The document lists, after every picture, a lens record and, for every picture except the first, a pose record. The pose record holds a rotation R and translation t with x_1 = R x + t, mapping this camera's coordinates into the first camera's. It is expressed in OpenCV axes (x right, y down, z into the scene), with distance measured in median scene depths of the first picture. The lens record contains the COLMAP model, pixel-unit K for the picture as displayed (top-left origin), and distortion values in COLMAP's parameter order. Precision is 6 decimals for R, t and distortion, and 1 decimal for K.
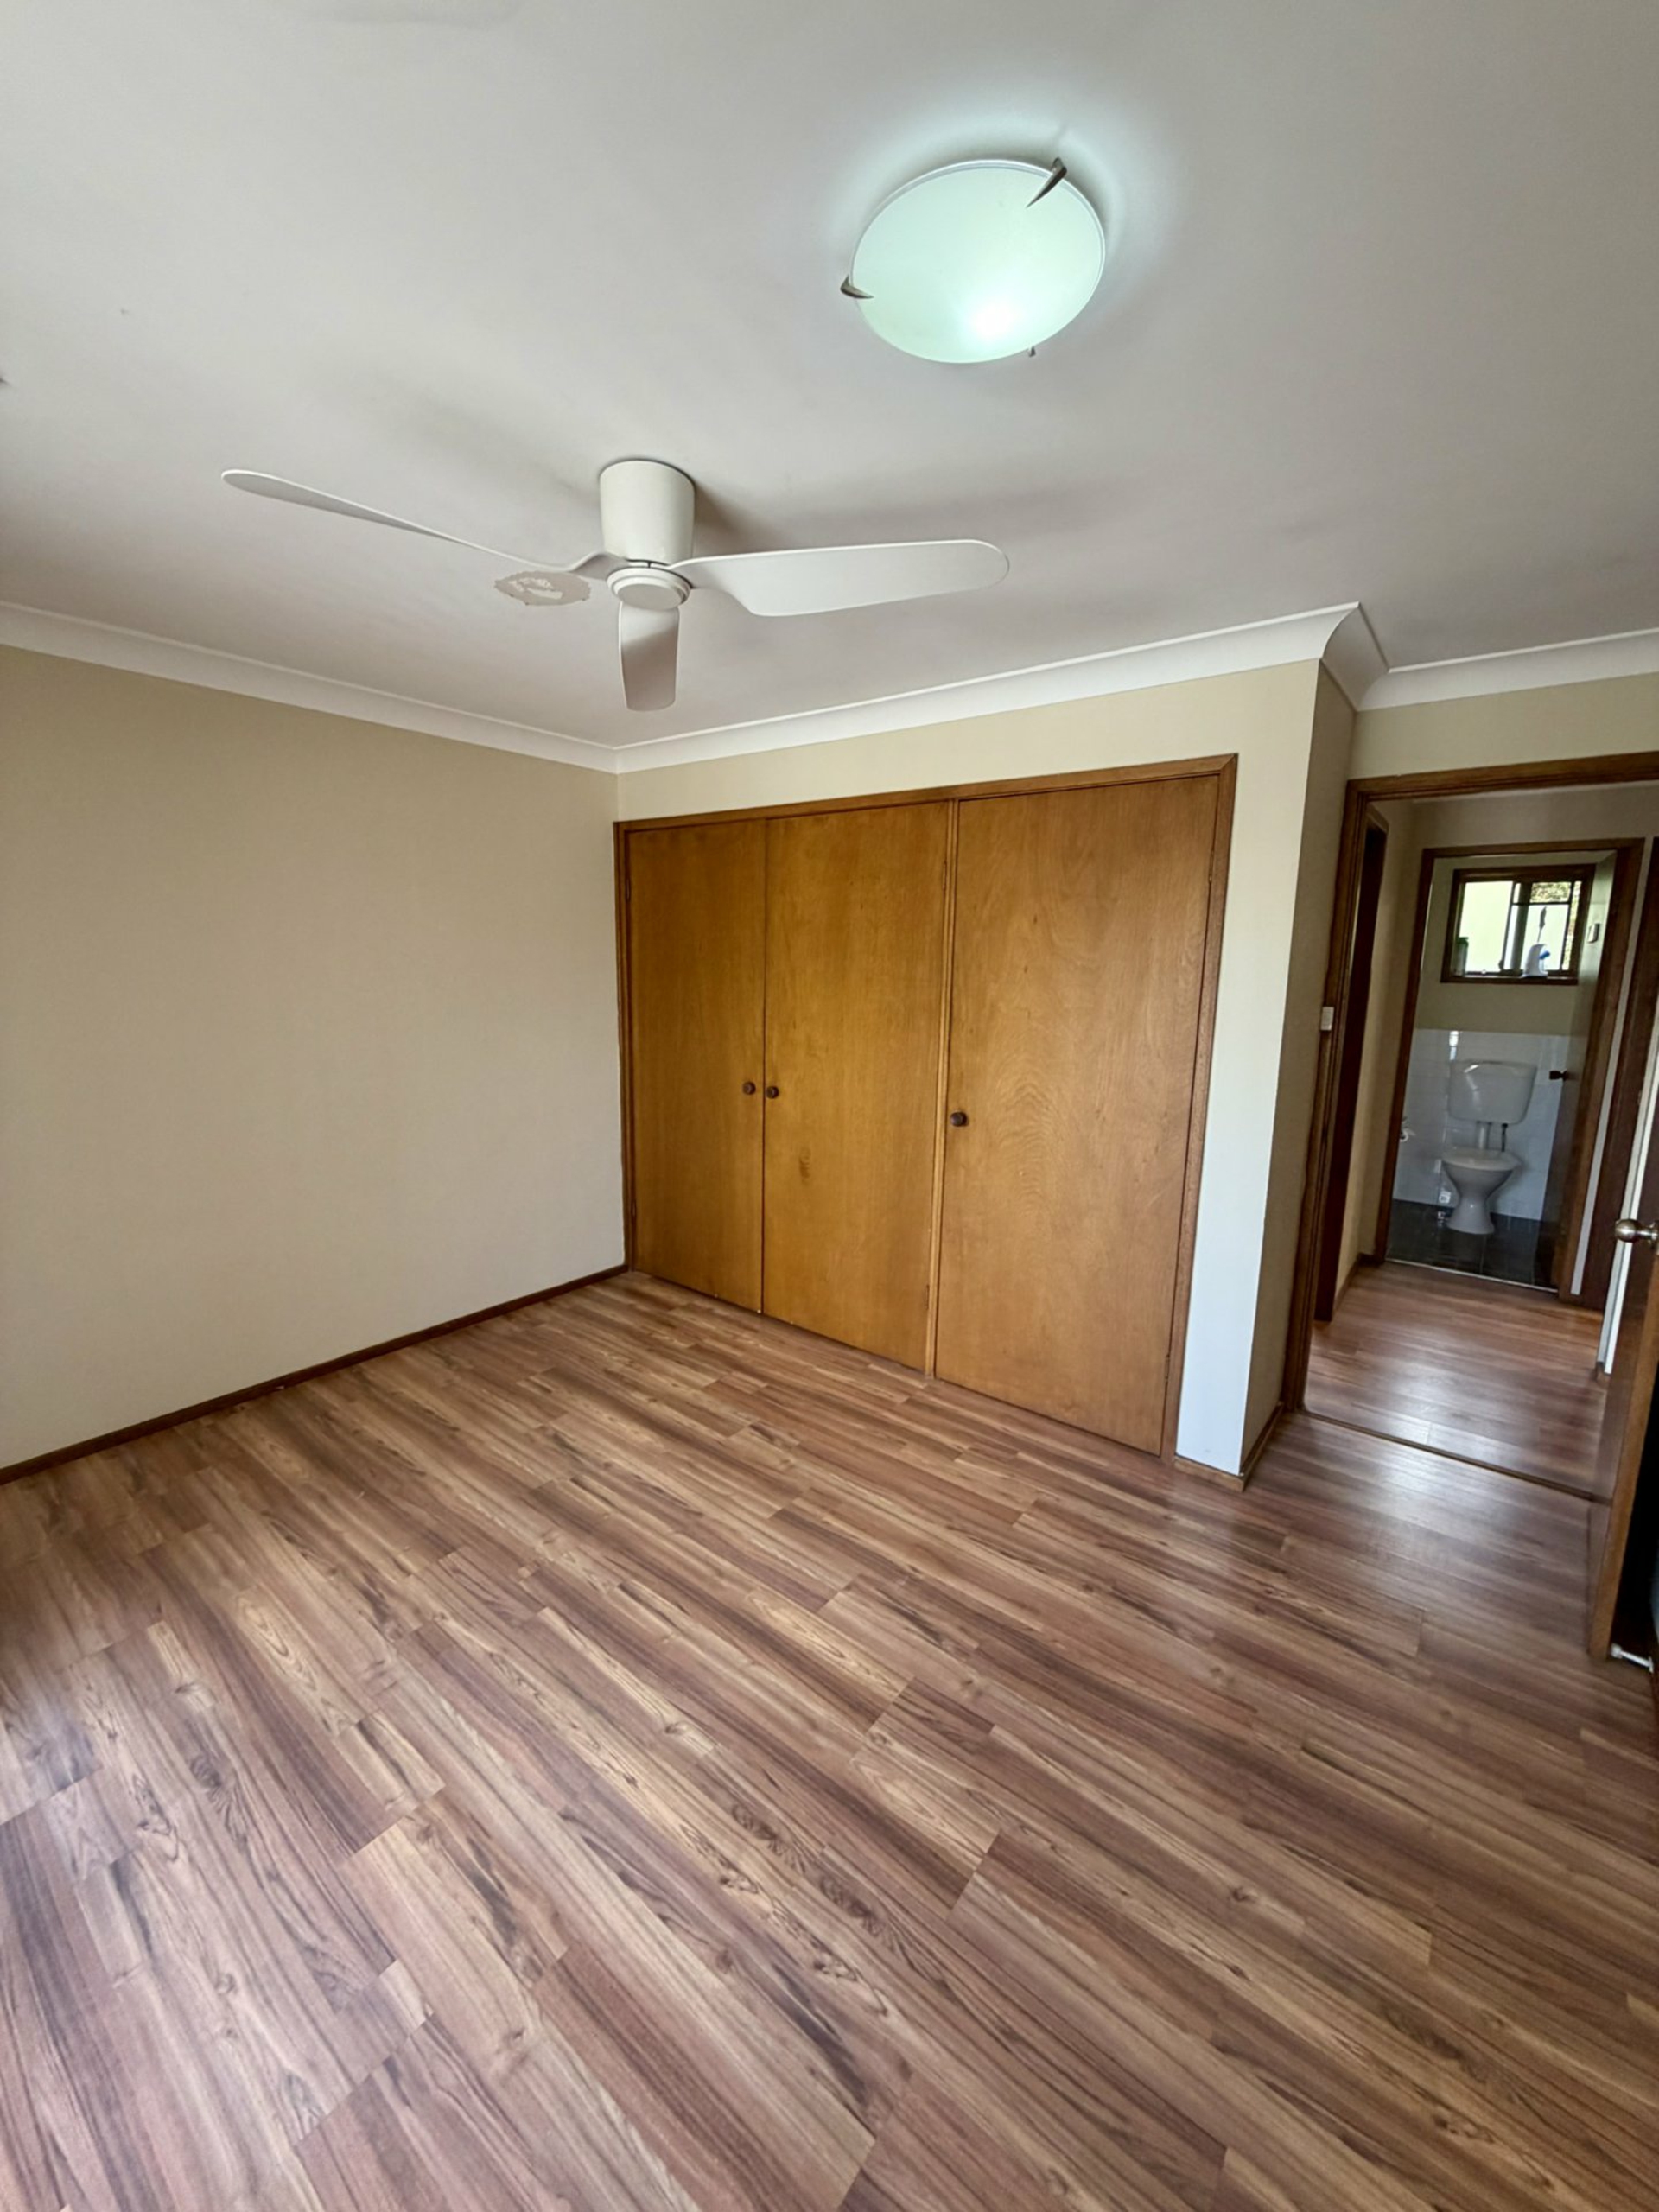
lens RADIAL K [[880.4, 0, 828.0], [0, 880.4, 1099.1], [0, 0, 1]] dist [-0.001259, 0.000500]
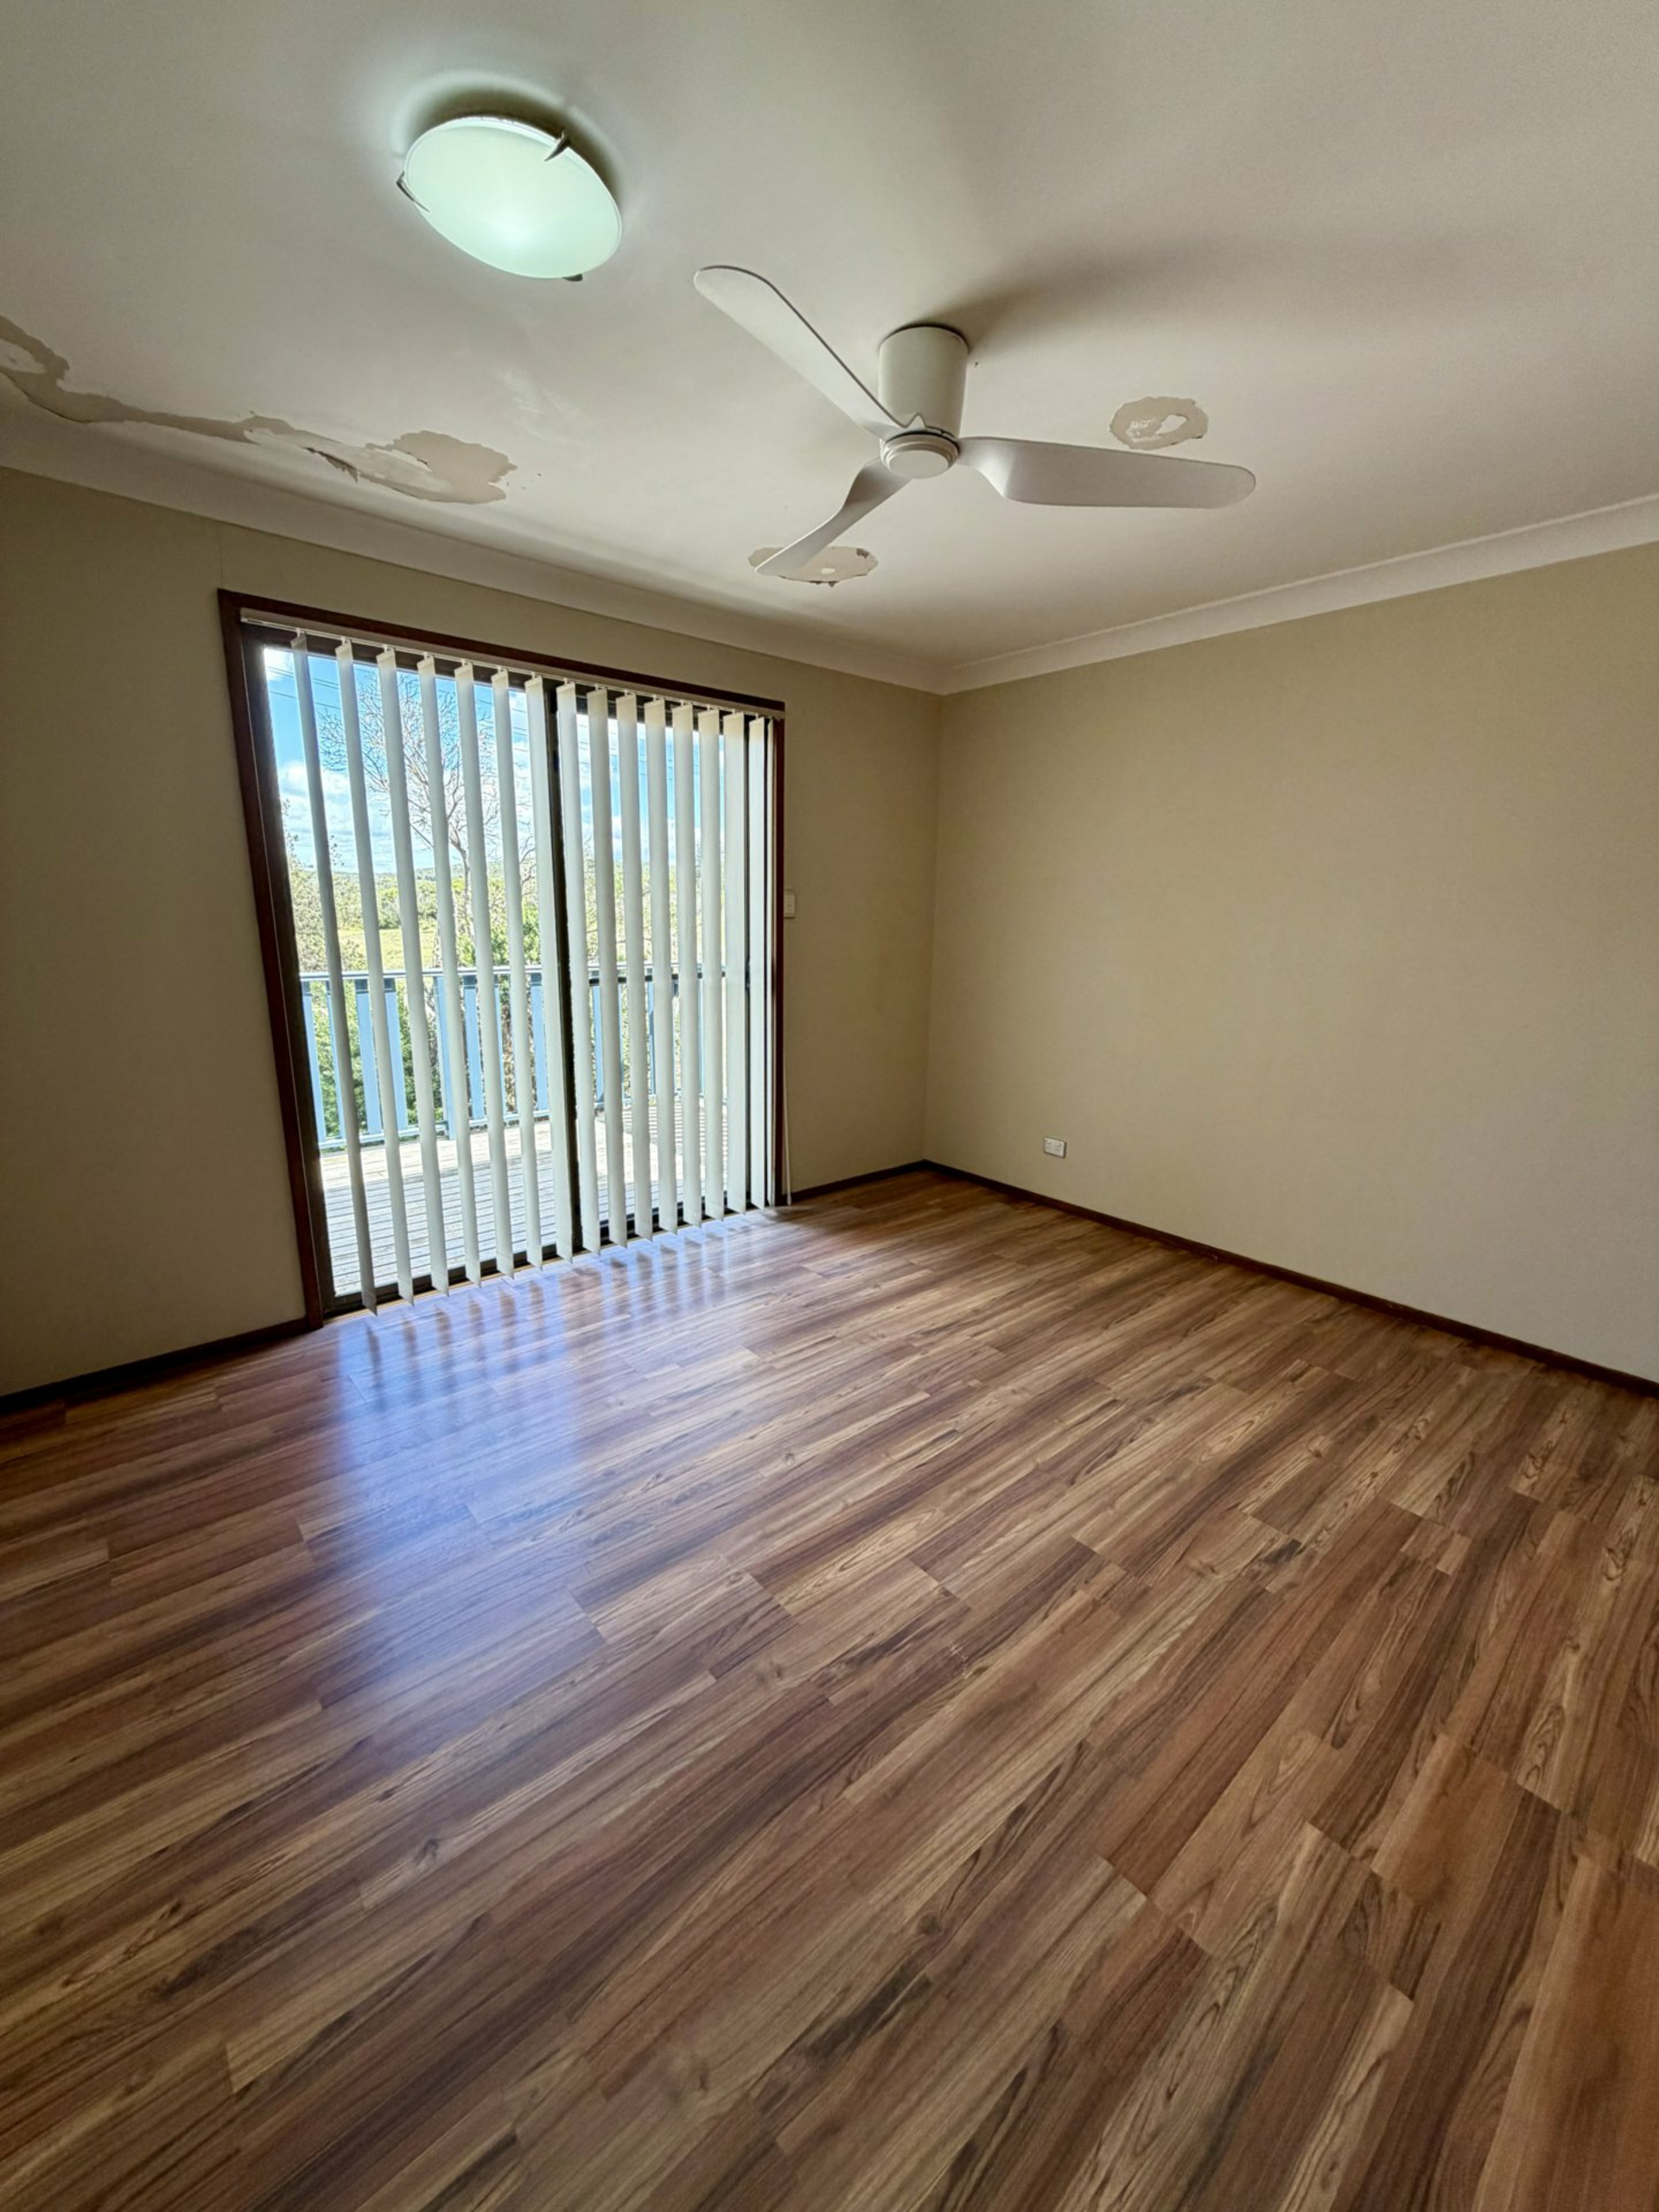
lens RADIAL K [[880.4, 0, 828.0], [0, 880.4, 1099.1], [0, 0, 1]] dist [-0.001259, 0.000500]
pose [[-0.189512, 0.191956, -0.962932, 0.710799], [-0.179821, 0.957332, 0.226230, -0.043998], [0.965272, 0.216029, -0.146909, 0.880636]]
